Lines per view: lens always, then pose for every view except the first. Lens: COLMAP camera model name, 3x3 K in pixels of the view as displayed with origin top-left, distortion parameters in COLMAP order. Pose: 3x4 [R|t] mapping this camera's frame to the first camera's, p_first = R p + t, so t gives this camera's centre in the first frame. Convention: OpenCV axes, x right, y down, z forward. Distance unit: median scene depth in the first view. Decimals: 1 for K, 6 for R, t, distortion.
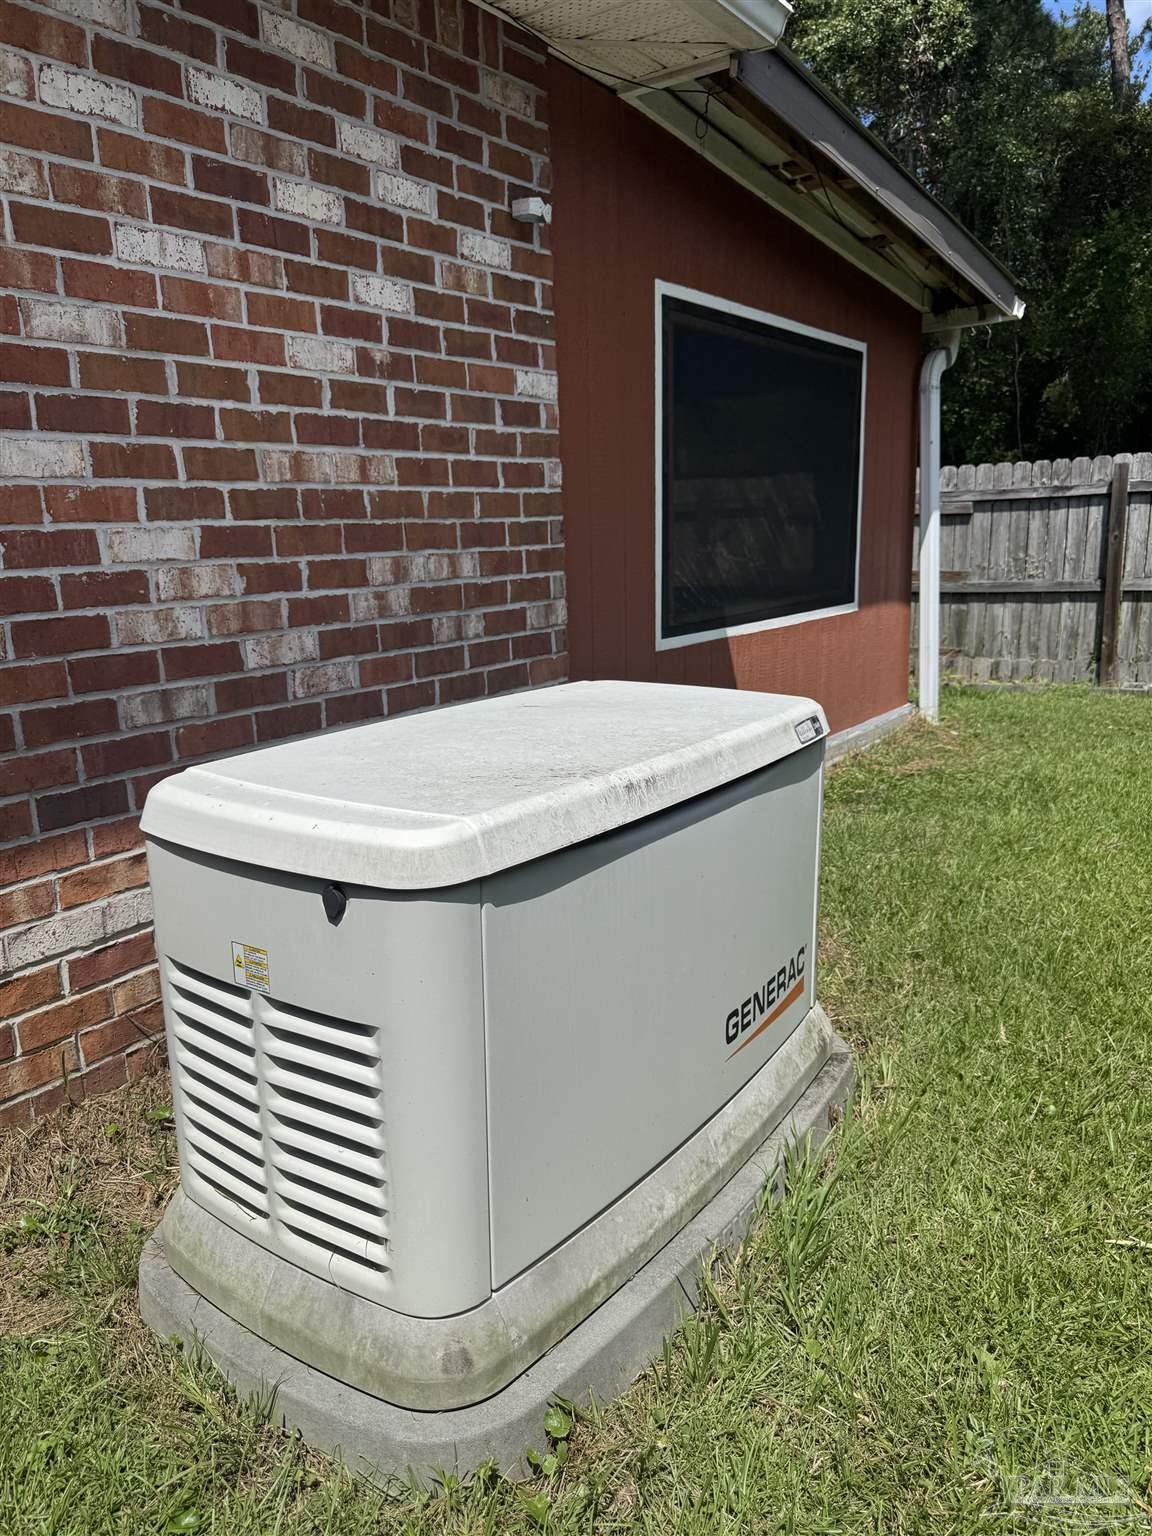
lens RADIAL K [[1094.8, 0, 583.6], [0, 1094.8, 783.5], [0, 0, 1]] dist [0.004726, -0.018143]
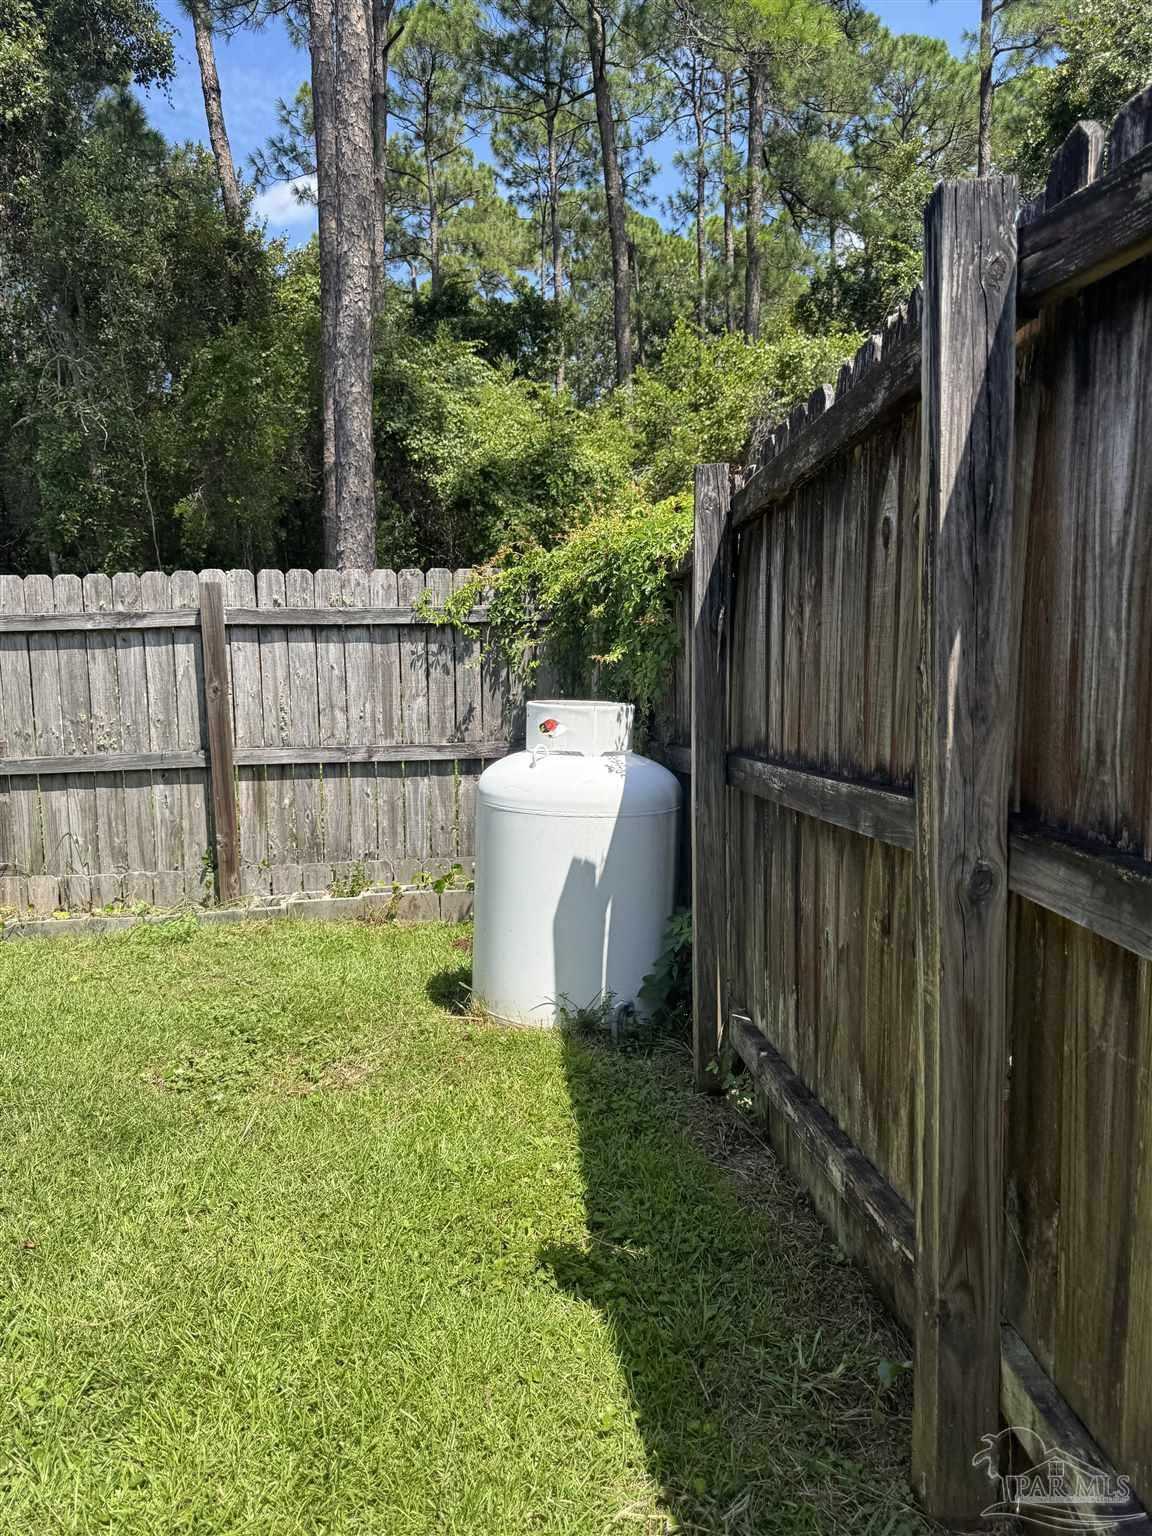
lens RADIAL K [[1094.8, 0, 582.5], [0, 1094.8, 763.4], [0, 0, 1]] dist [0.004726, -0.018143]
pose [[0.767791, -0.056875, 0.638171, 0.216233], [0.136390, 0.987731, -0.076064, -0.093328], [-0.626015, 0.145442, 0.766128, 0.331783]]
